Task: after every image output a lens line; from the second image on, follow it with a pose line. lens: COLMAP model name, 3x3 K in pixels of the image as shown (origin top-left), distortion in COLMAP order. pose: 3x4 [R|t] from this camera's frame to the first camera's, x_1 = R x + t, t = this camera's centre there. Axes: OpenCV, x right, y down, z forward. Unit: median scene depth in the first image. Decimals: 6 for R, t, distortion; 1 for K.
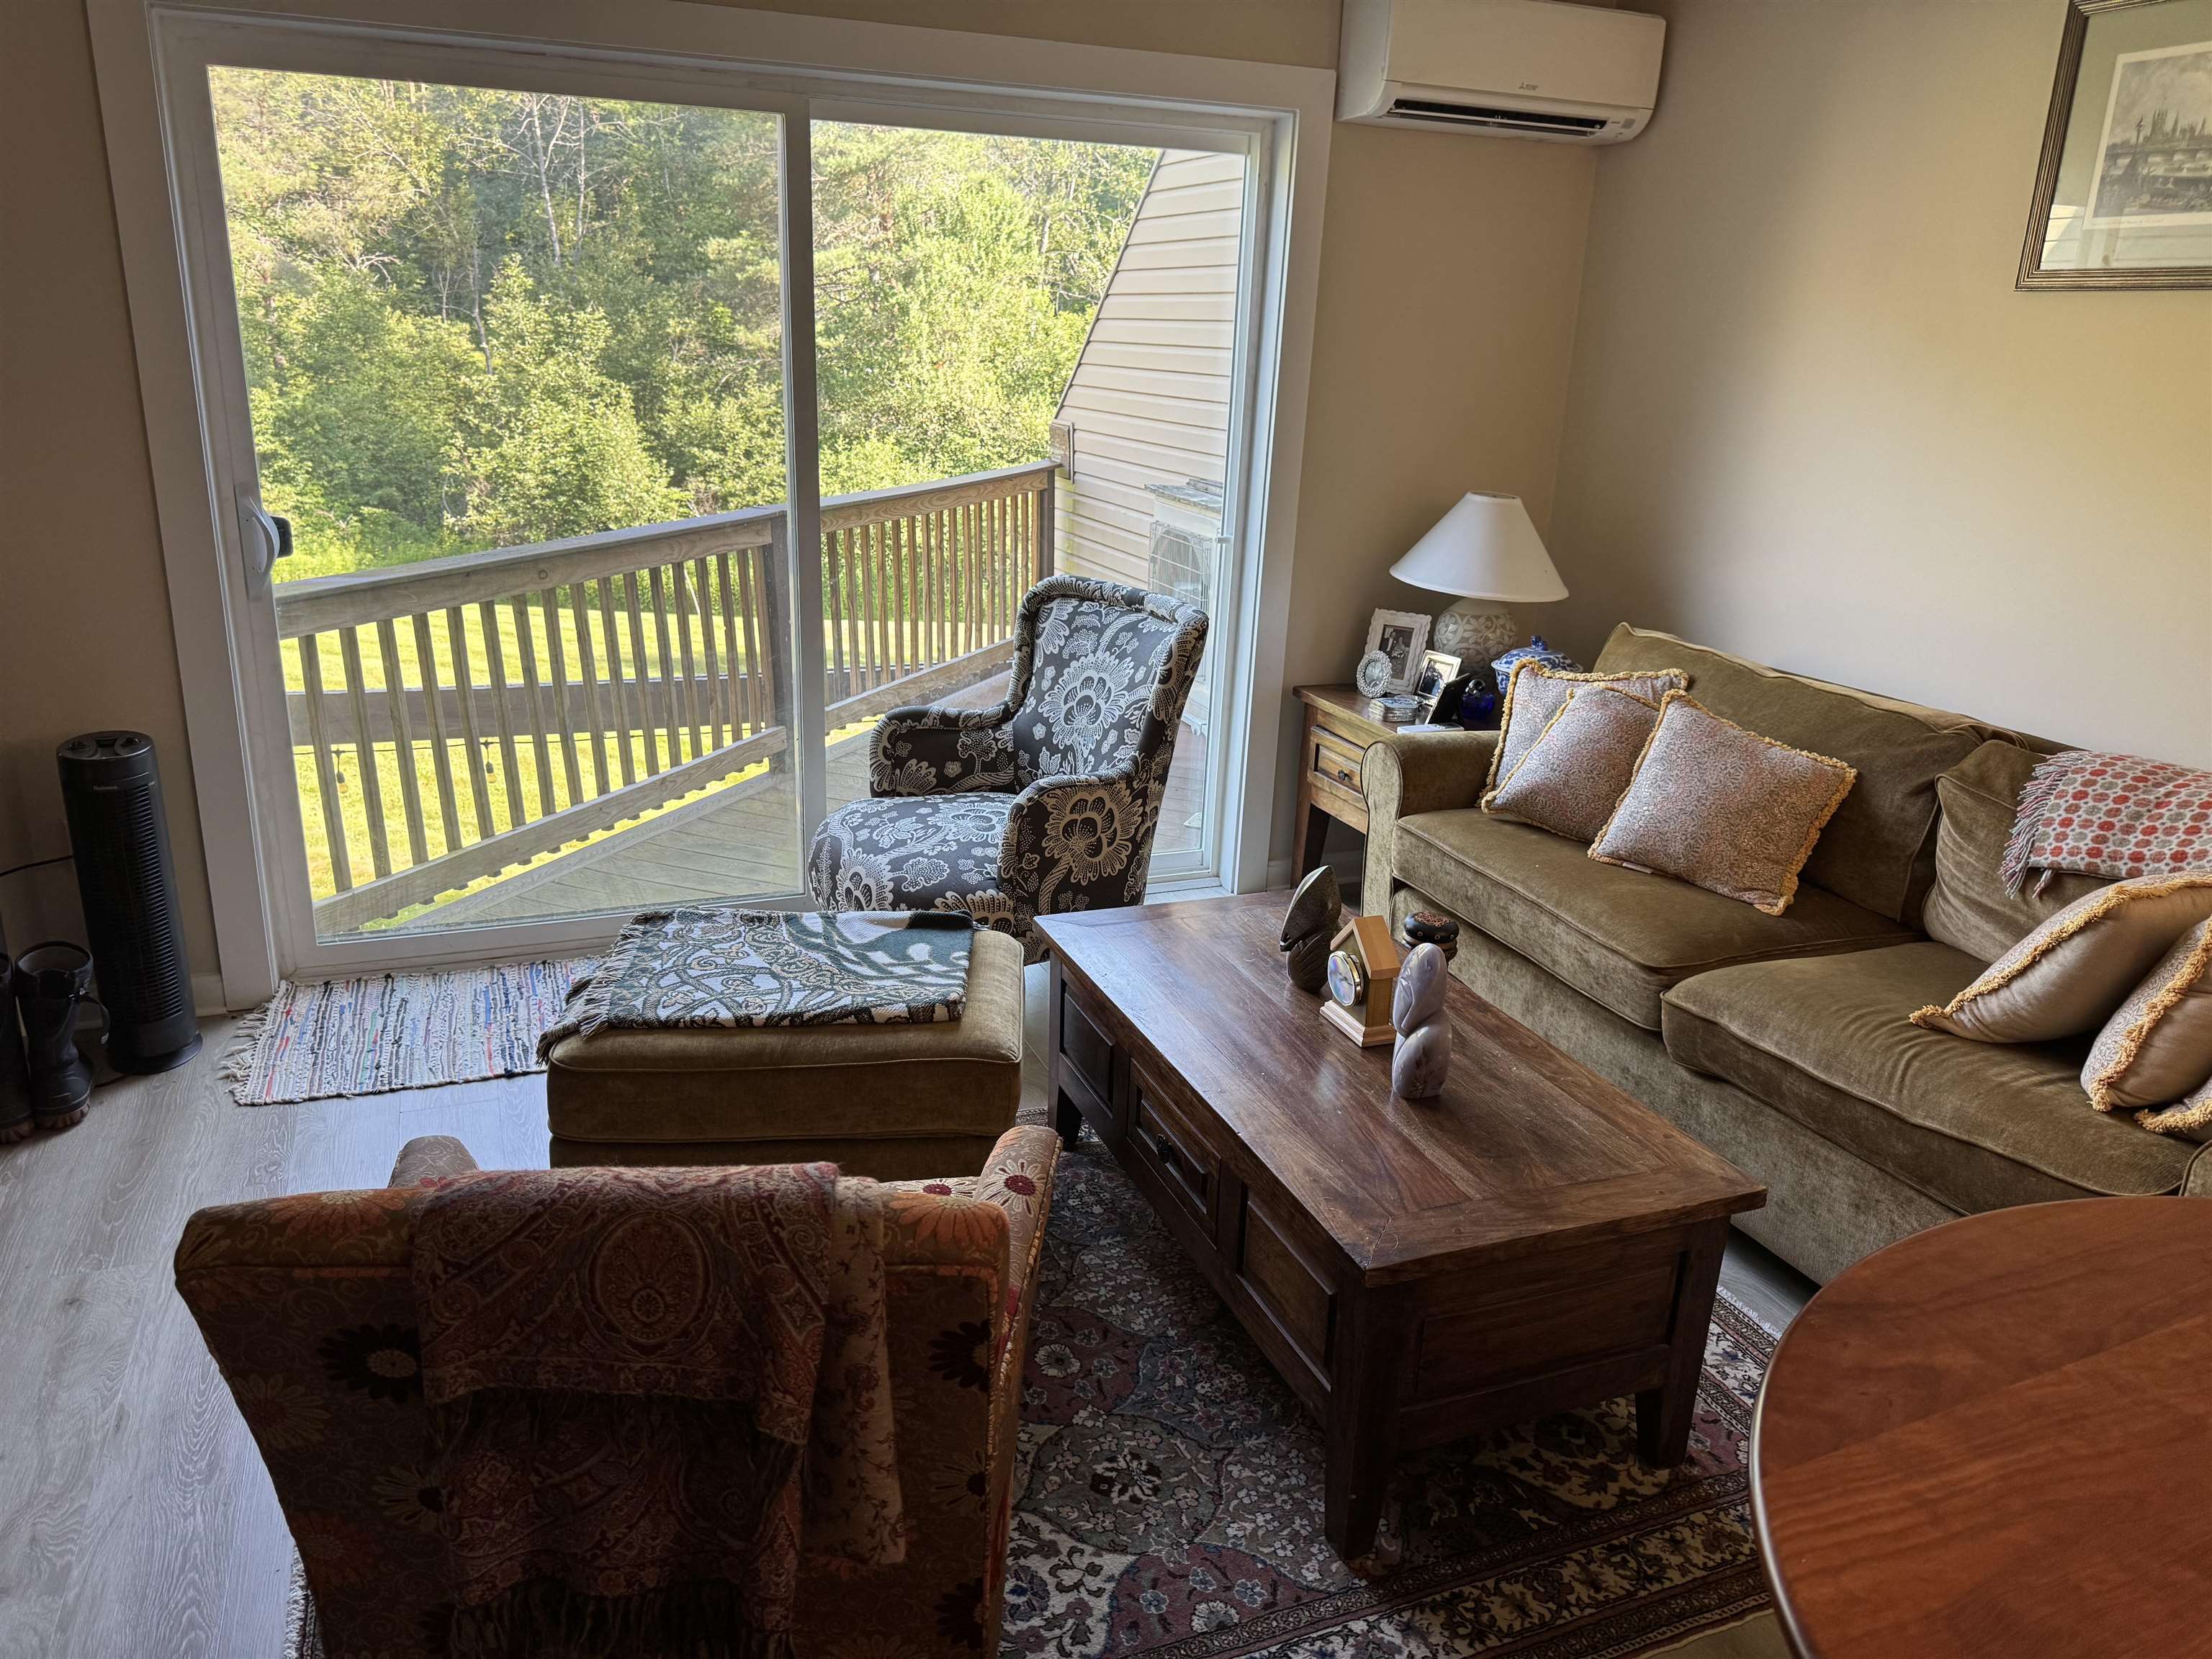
lens RADIAL K [[1594.8, 0, 1104.5], [0, 1594.8, 905.8], [0, 0, 1]] dist [-0.009321, -0.012442]
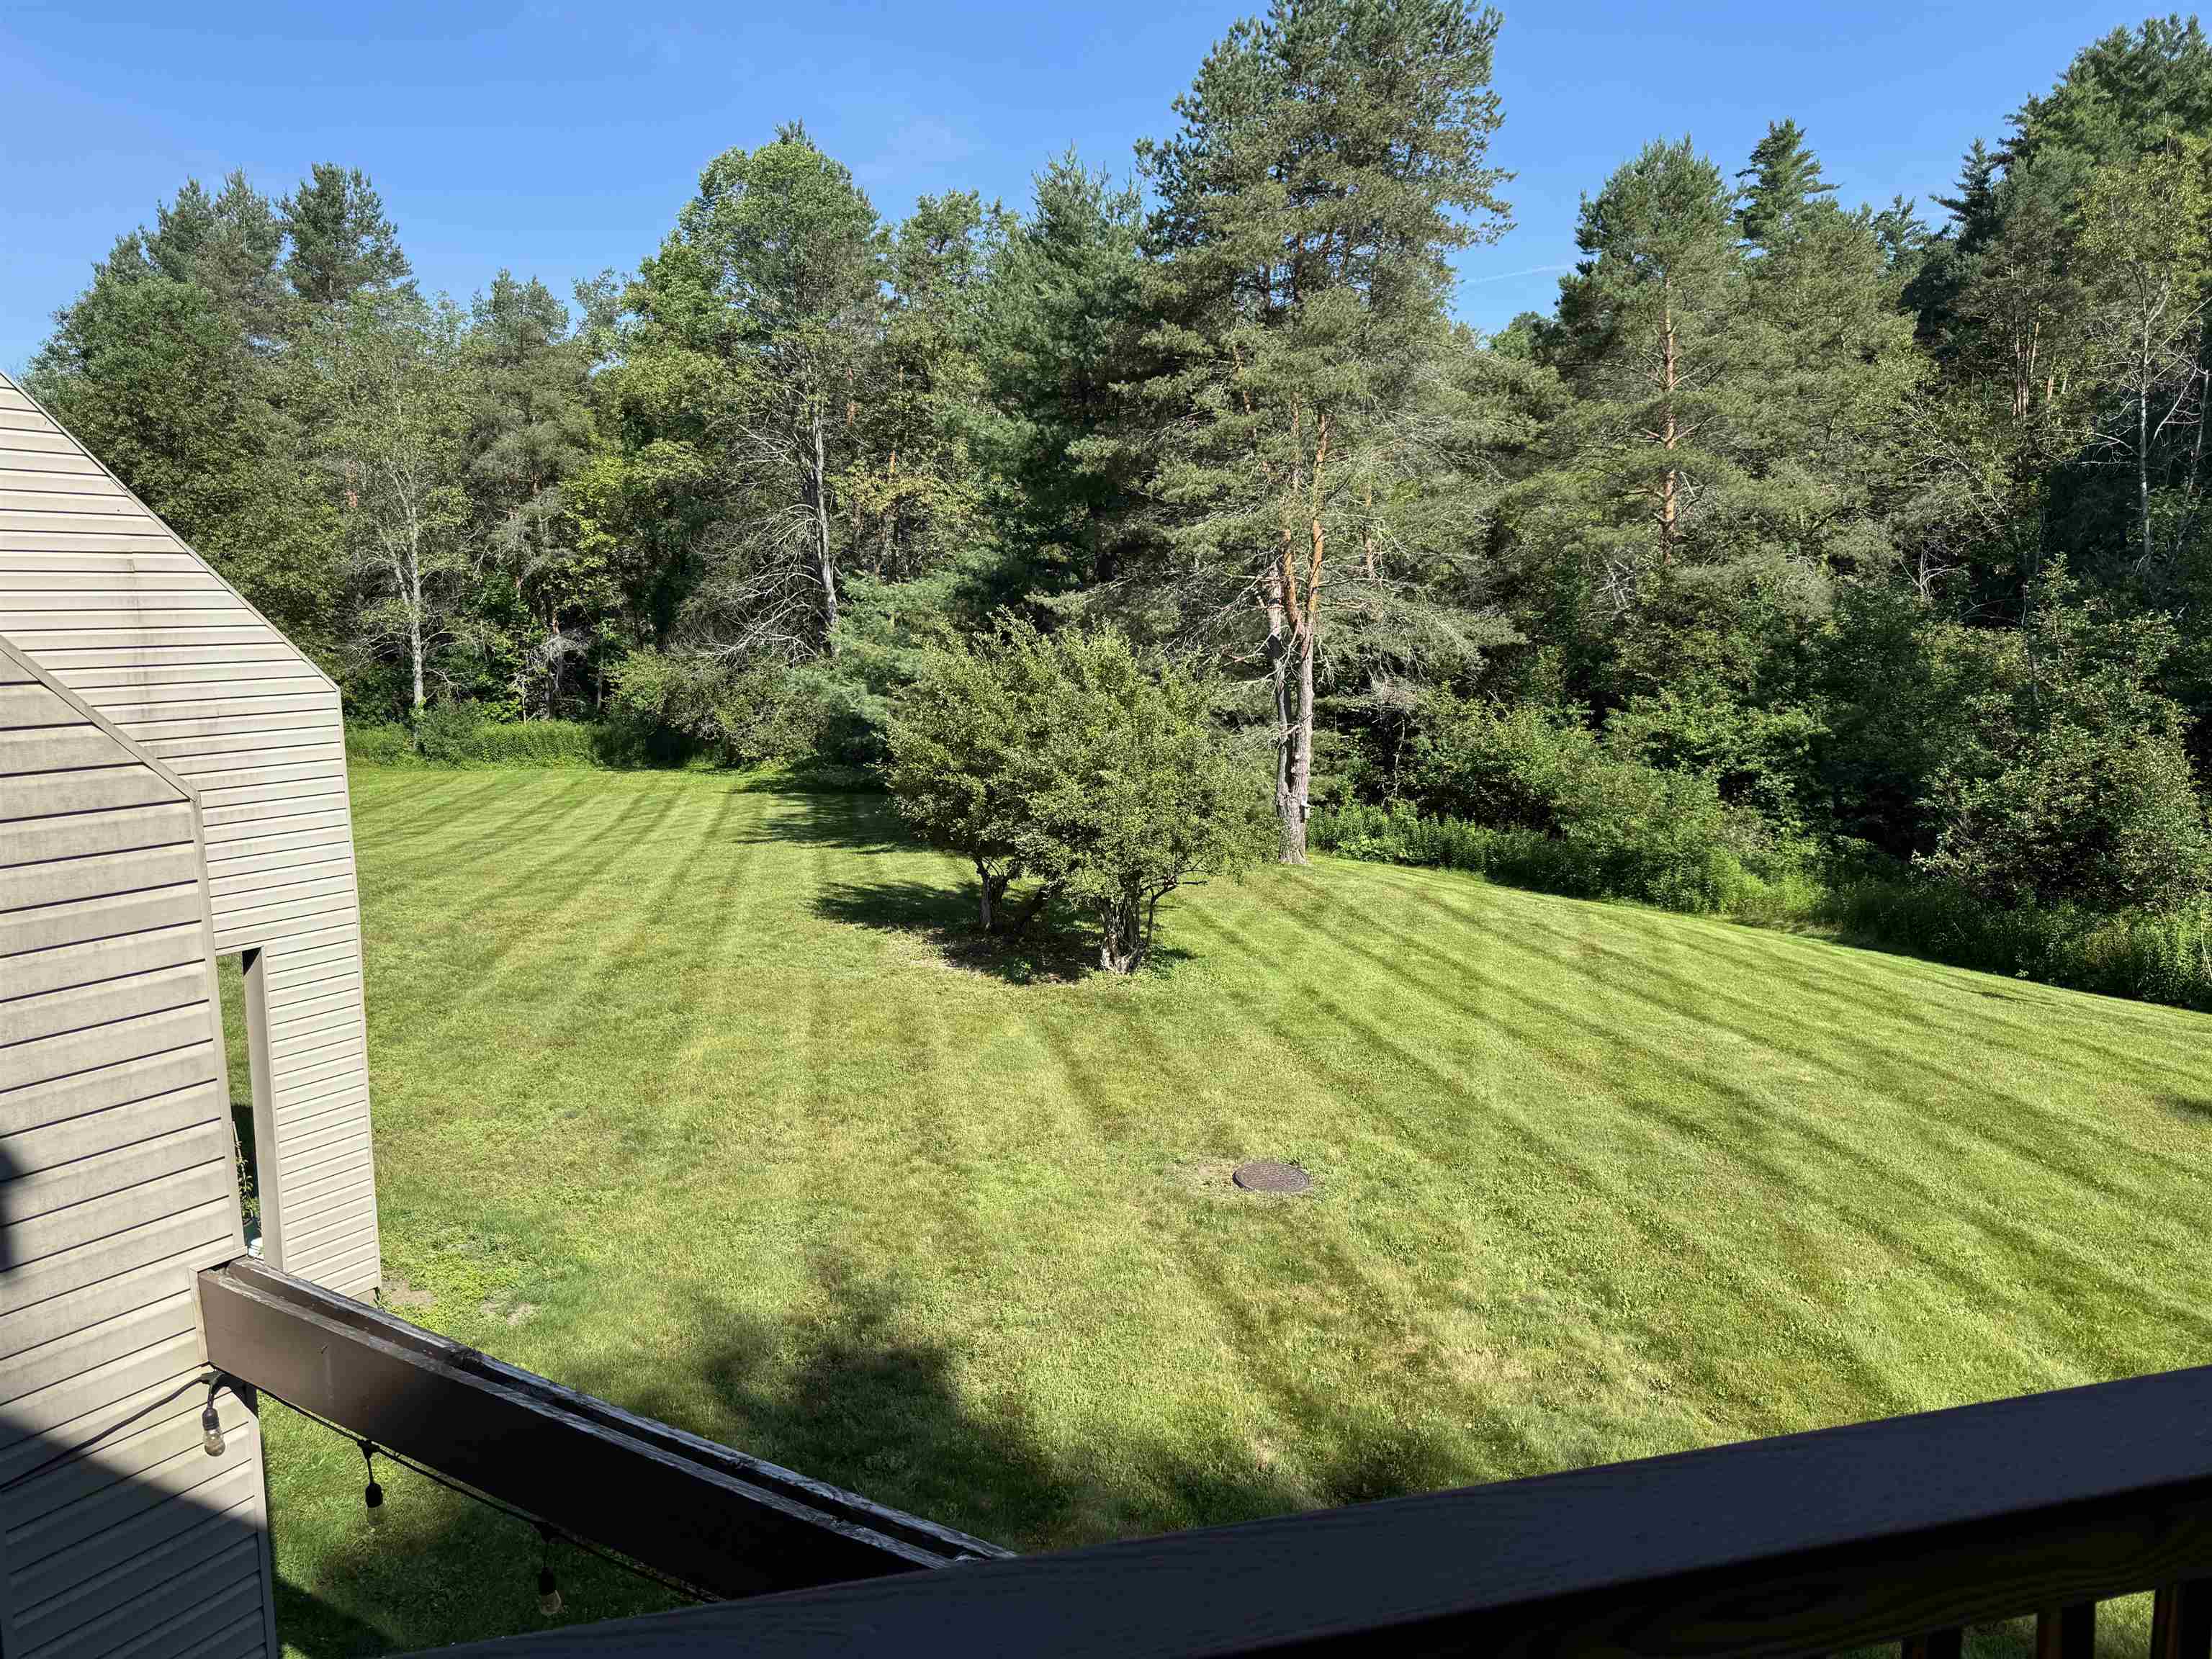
lens RADIAL K [[1512.2, 0, 1141.4], [0, 1512.2, 862.3], [0, 0, 1]] dist [0.006855, -0.023882]
pose [[0.586220, 0.082743, -0.805915, -0.006524], [-0.245944, 0.966000, -0.079720, -0.070792], [0.771918, 0.244943, 0.586639, 0.197700]]
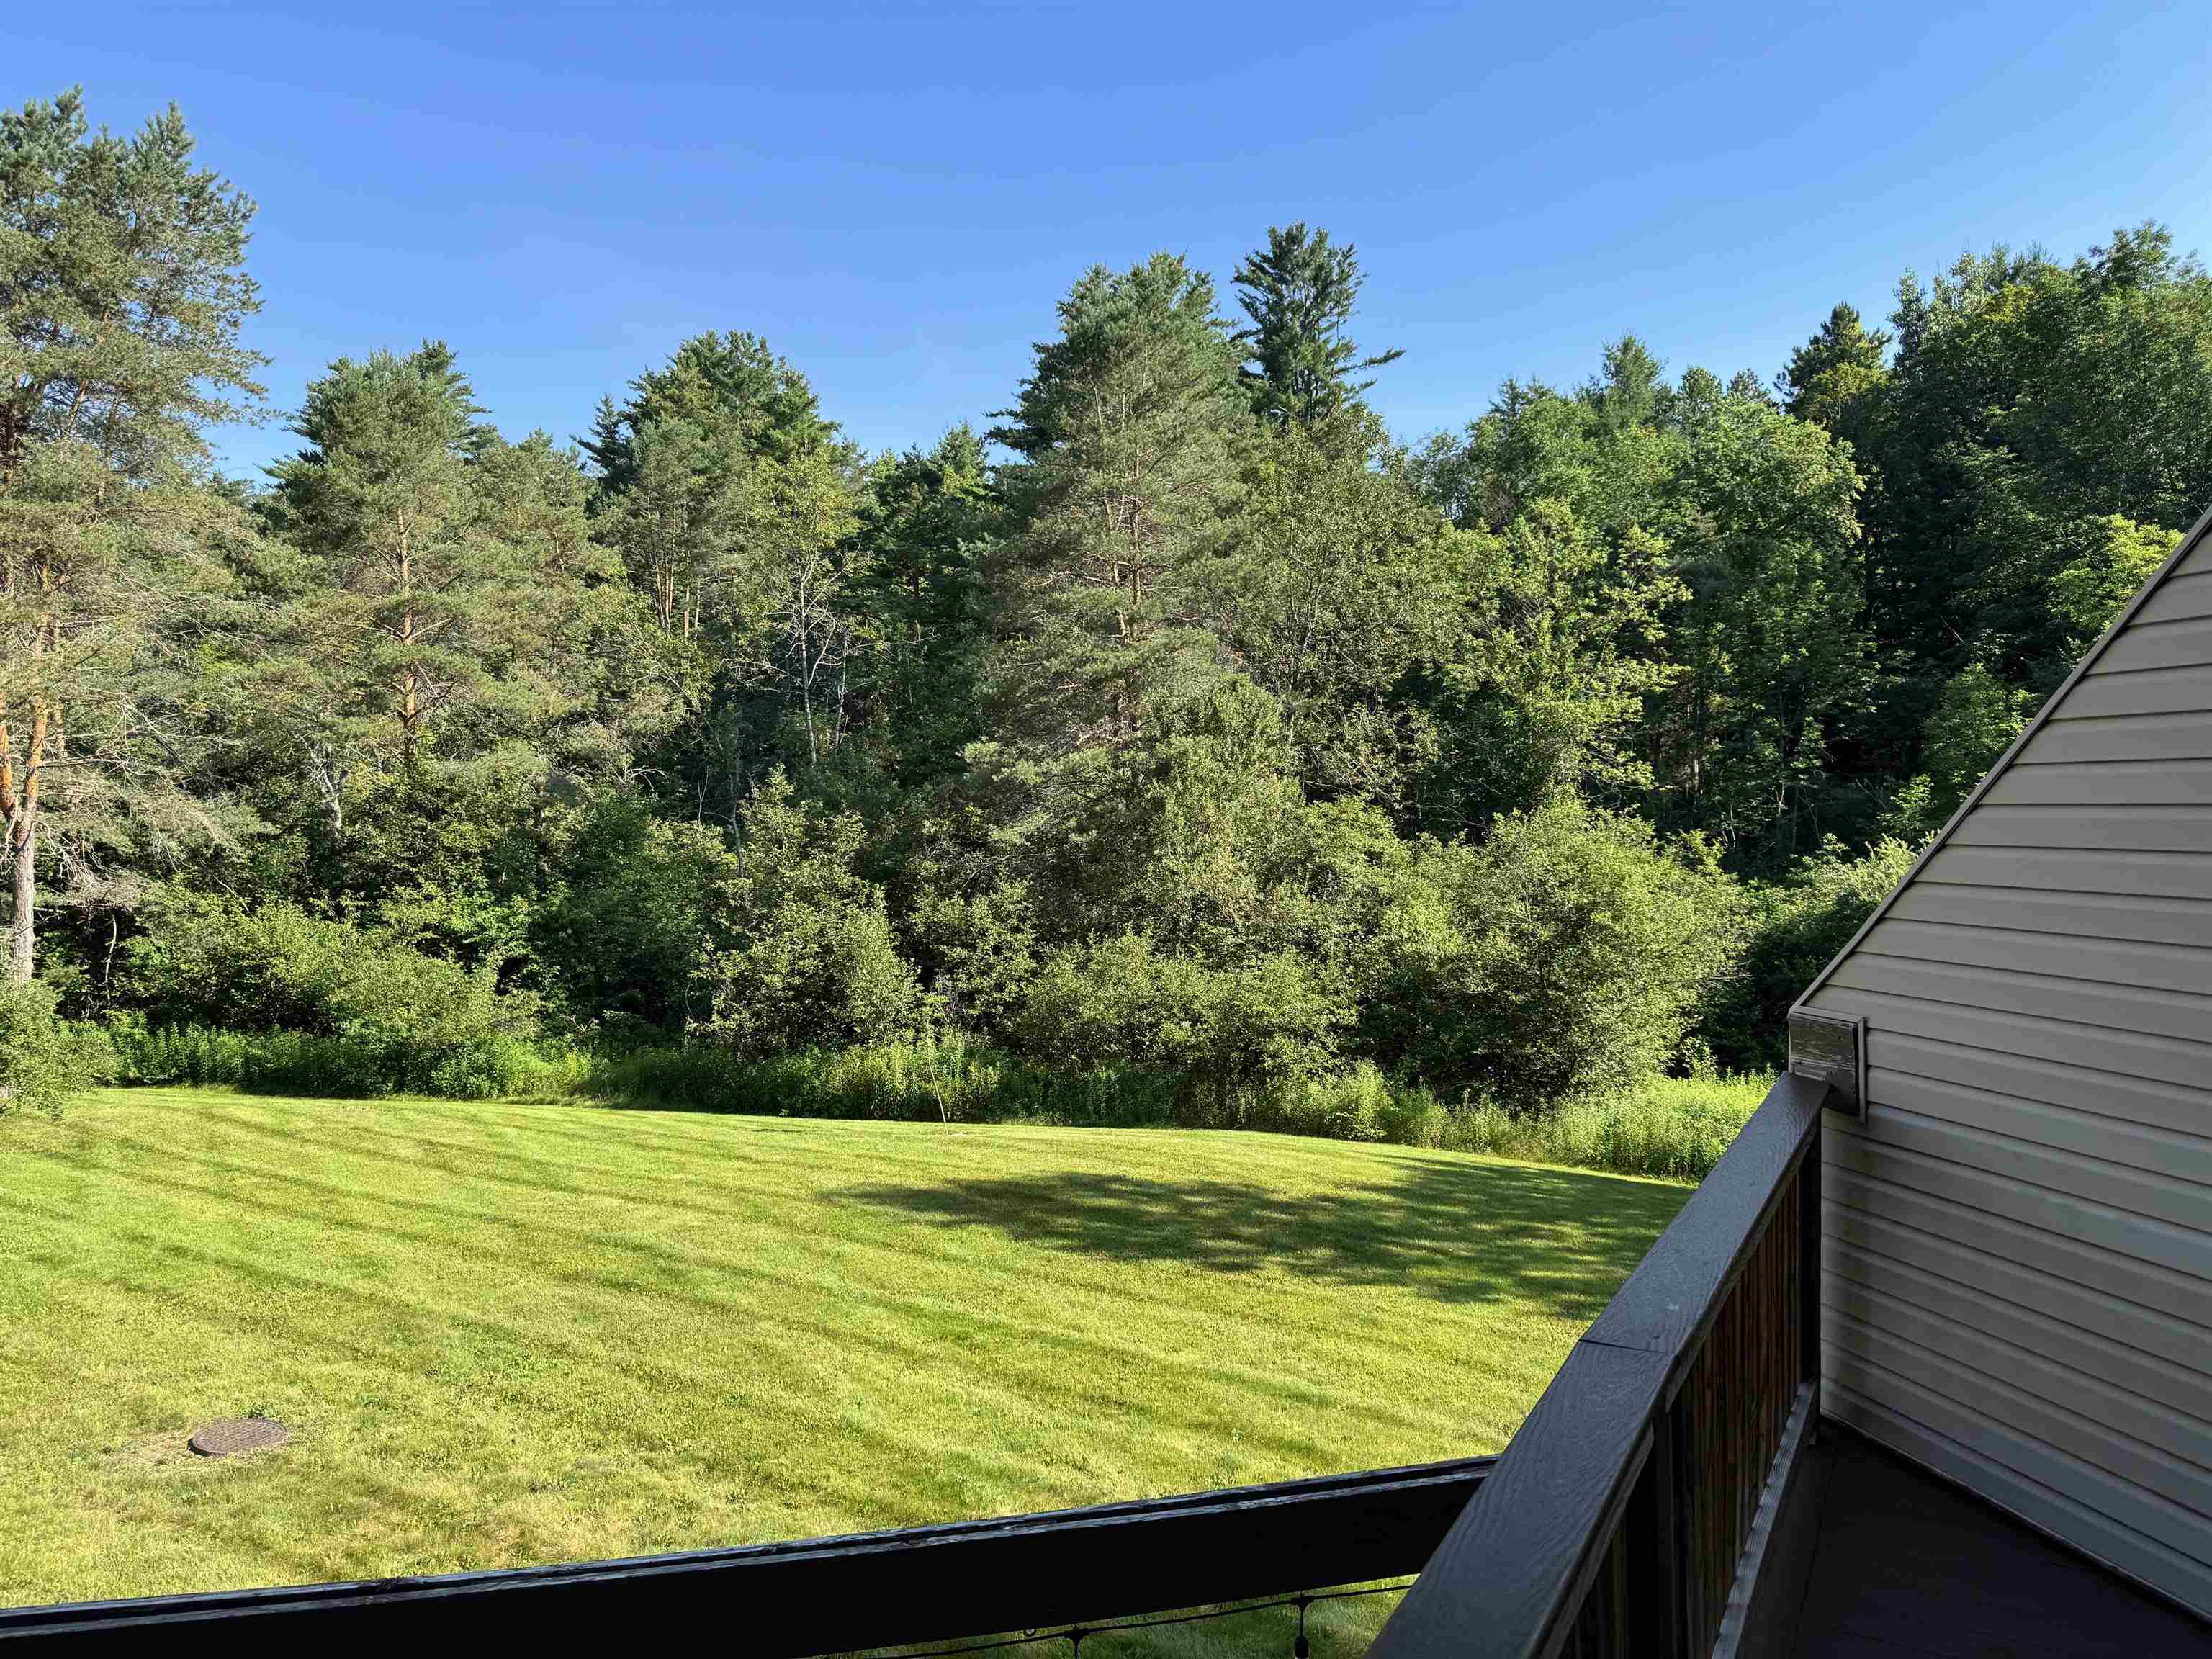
lens RADIAL K [[1535.4, 0, 1106.0], [0, 1535.4, 829.5], [0, 0, 1]] dist [-0.000056, -0.006912]
pose [[0.994076, -0.027877, -0.105054, -0.058754], [-0.008312, 0.944219, -0.329213, -0.047392], [0.108371, 0.328136, 0.938394, 0.111815]]
